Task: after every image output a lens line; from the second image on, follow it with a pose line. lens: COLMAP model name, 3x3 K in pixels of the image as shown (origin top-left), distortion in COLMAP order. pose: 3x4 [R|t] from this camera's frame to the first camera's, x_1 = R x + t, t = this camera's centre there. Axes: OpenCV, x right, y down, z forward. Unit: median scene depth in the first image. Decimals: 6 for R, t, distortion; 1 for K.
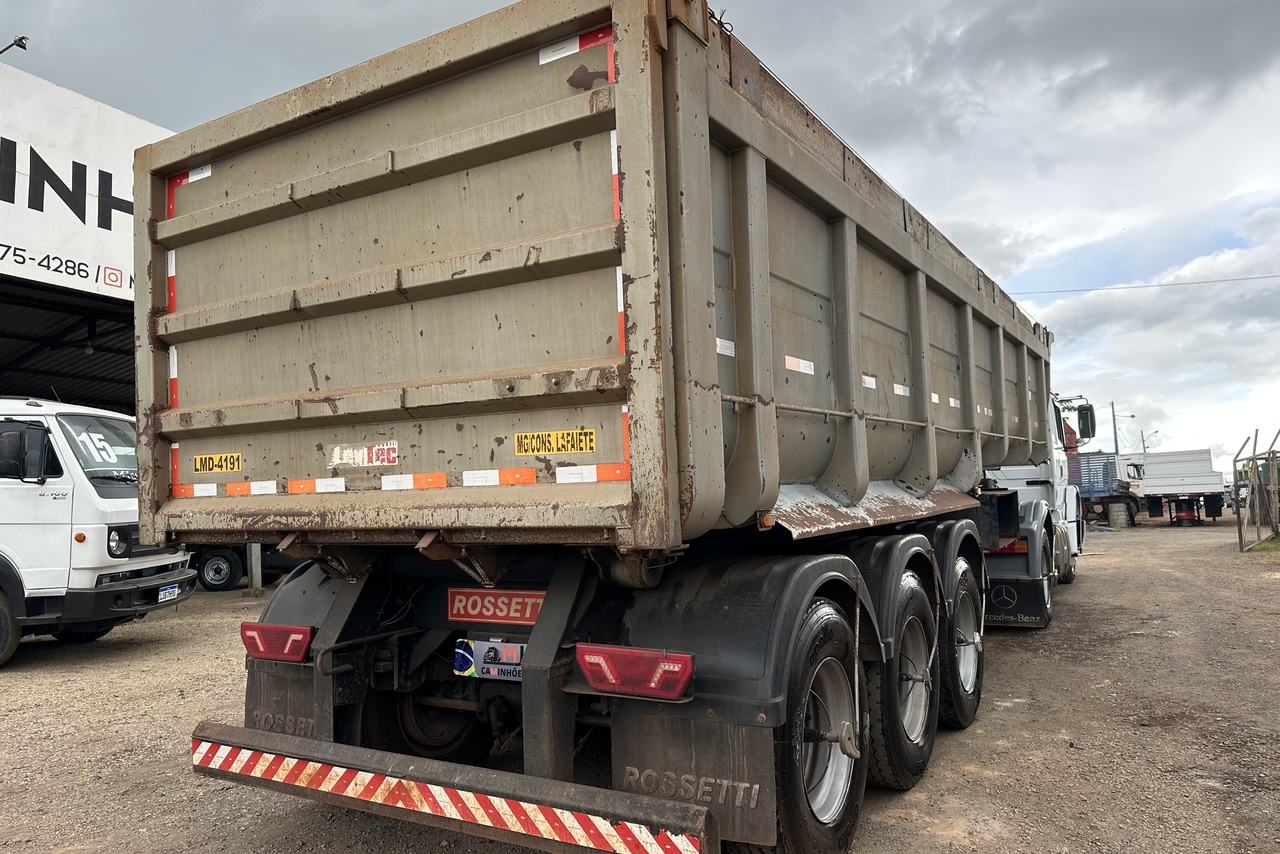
lens RADIAL K [[882.5, 0, 640.0], [0, 882.5, 427.0], [0, 0, 1]] dist [0.158810, -0.352134]
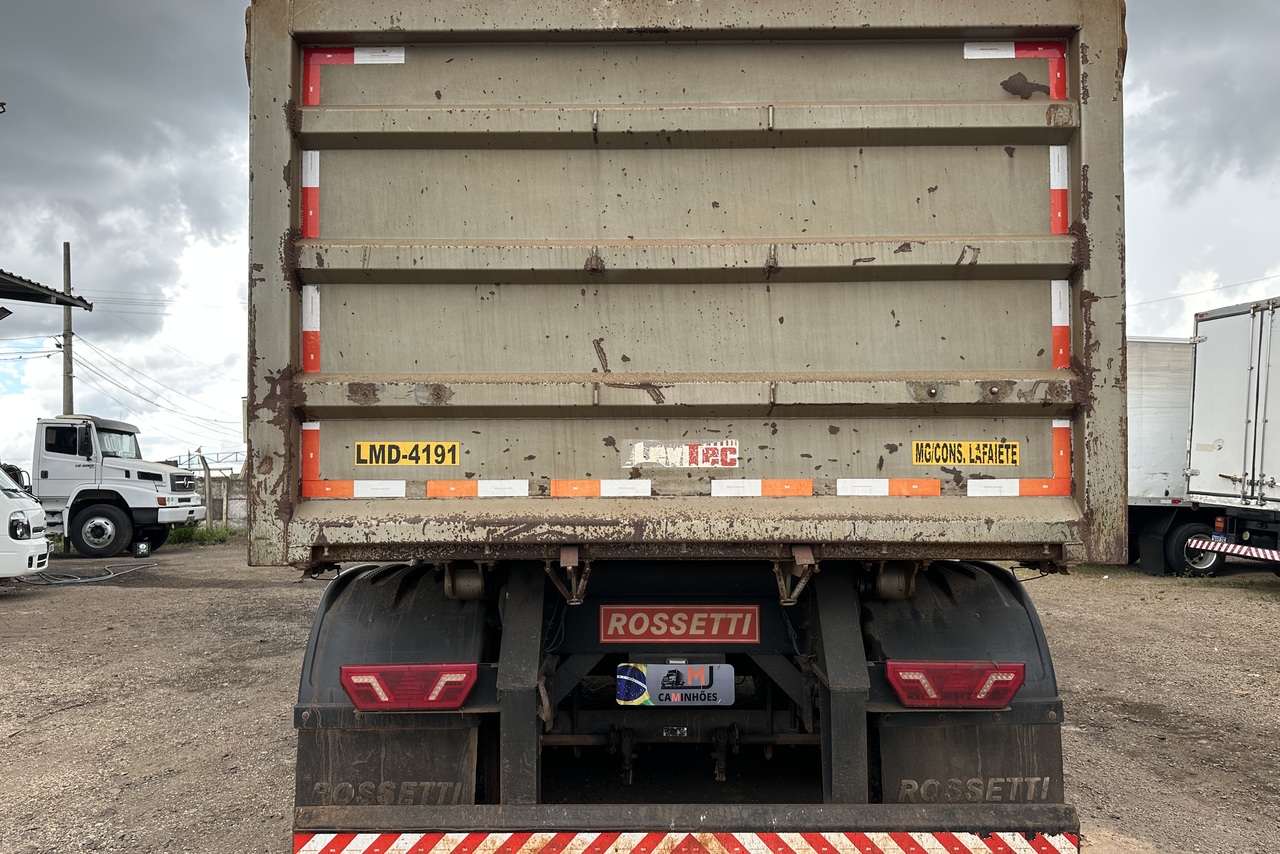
lens RADIAL K [[882.5, 0, 640.0], [0, 882.5, 427.0], [0, 0, 1]] dist [0.158810, -0.352134]
pose [[0.865493, 0.051796, 0.498236, -0.791460], [-0.056971, 0.998364, -0.004822, 0.012506], [-0.497671, -0.024212, 0.867028, 0.303841]]
